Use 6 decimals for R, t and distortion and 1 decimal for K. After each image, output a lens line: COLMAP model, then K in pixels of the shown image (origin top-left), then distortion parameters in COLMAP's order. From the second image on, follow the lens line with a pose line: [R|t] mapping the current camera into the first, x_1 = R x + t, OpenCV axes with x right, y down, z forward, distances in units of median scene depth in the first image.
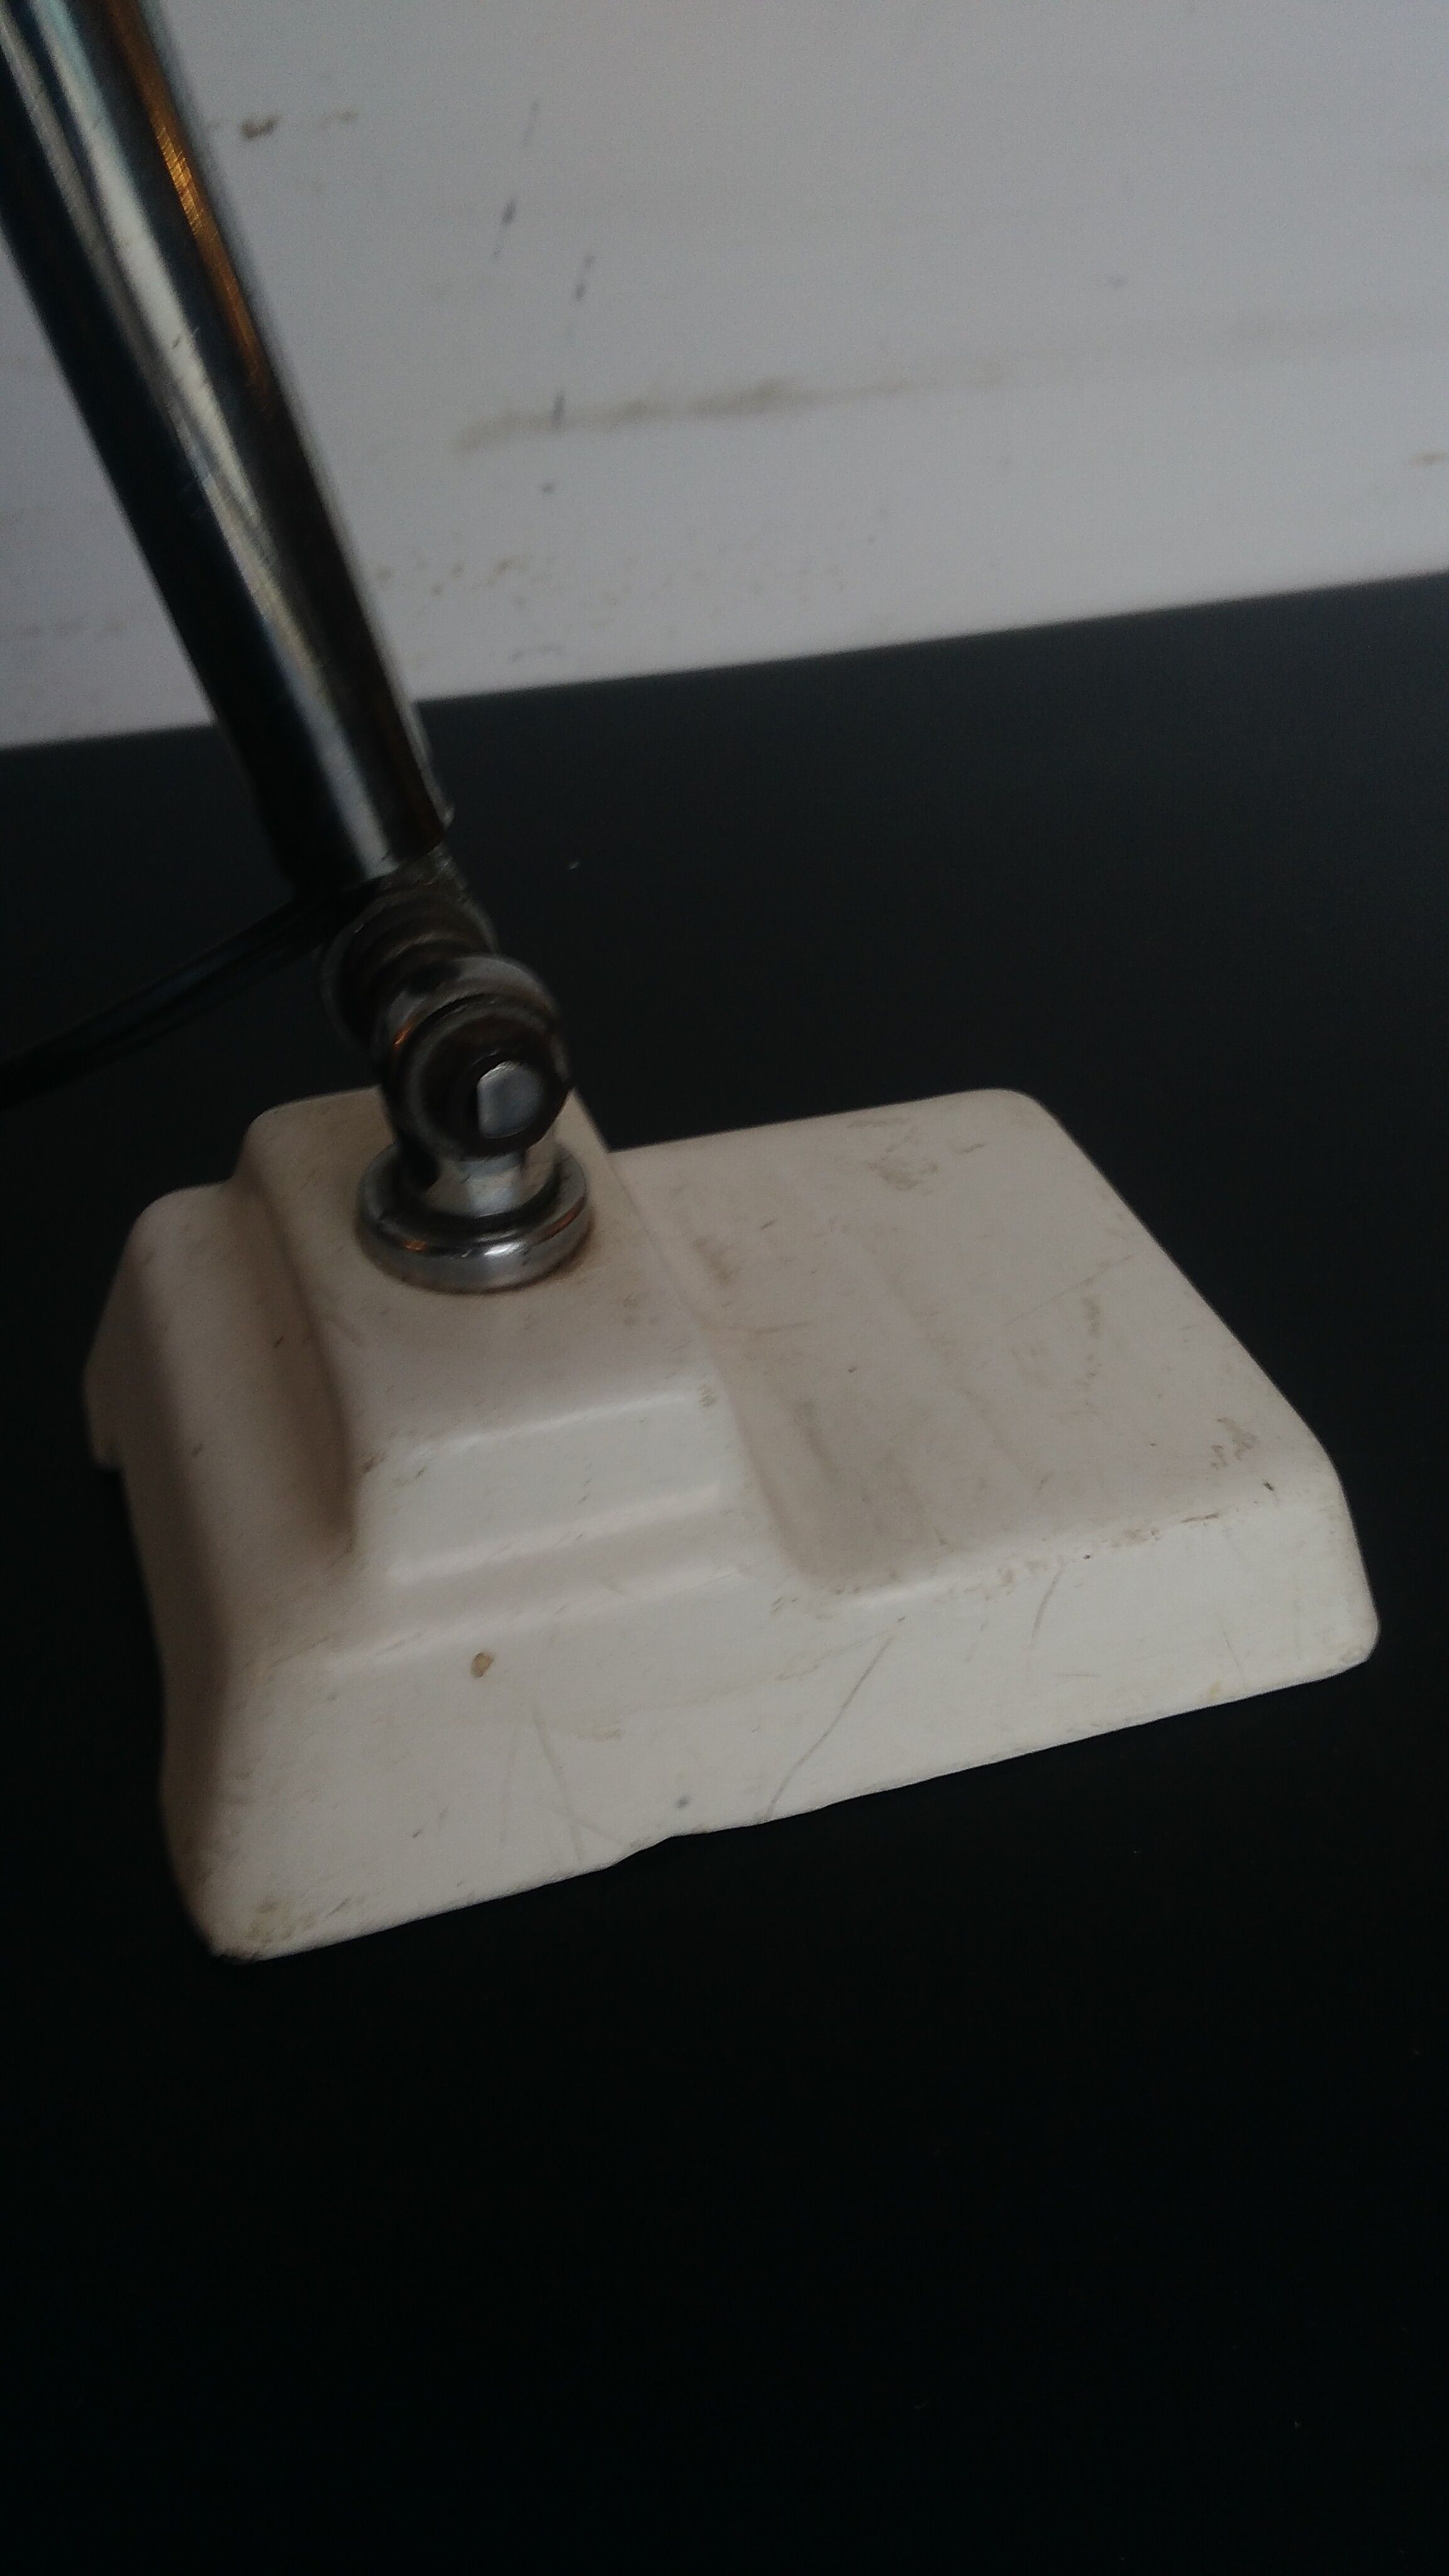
lens RADIAL K [[2214.7, 0, 783.7], [0, 2214.7, 1317.5], [0, 0, 1]] dist [0.112500, -0.240458]
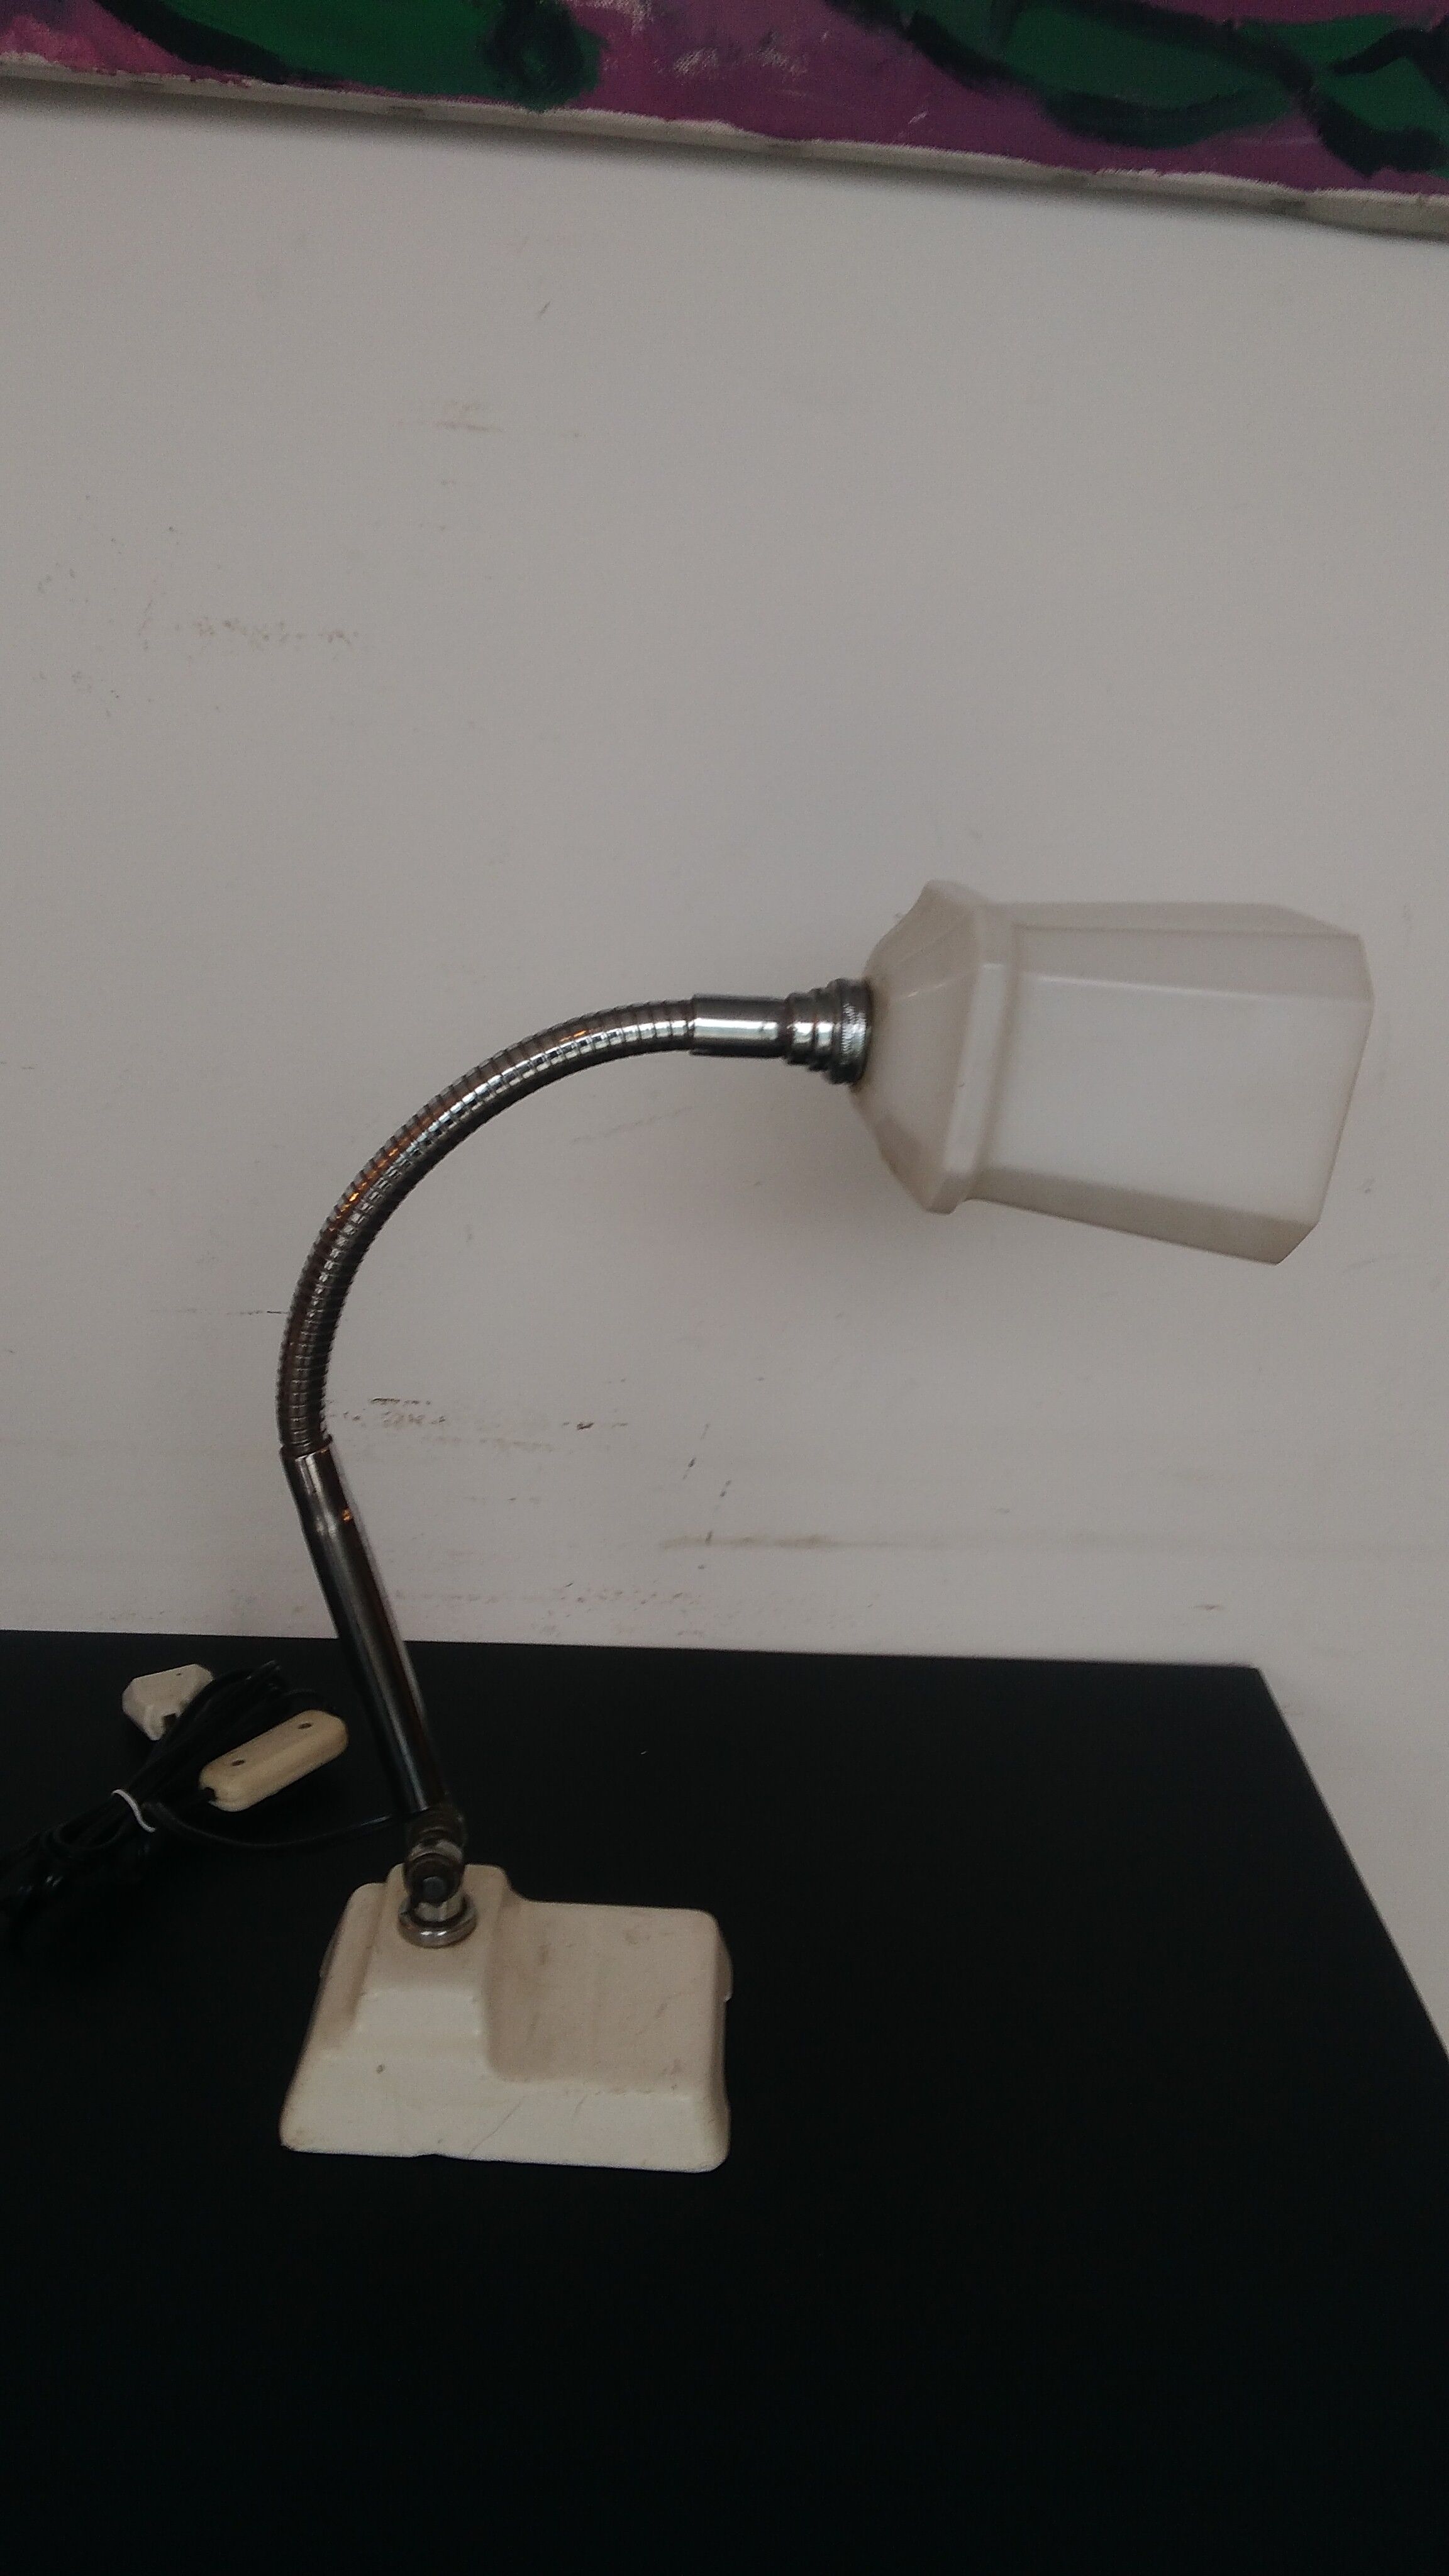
lens RADIAL K [[2214.7, 0, 783.7], [0, 2214.7, 1317.5], [0, 0, 1]] dist [0.112500, -0.240458]
pose [[0.938110, 0.158067, -0.308162, 0.604392], [-0.236803, 0.942038, -0.237675, -0.112946], [0.252731, 0.295939, 0.921166, -1.040502]]
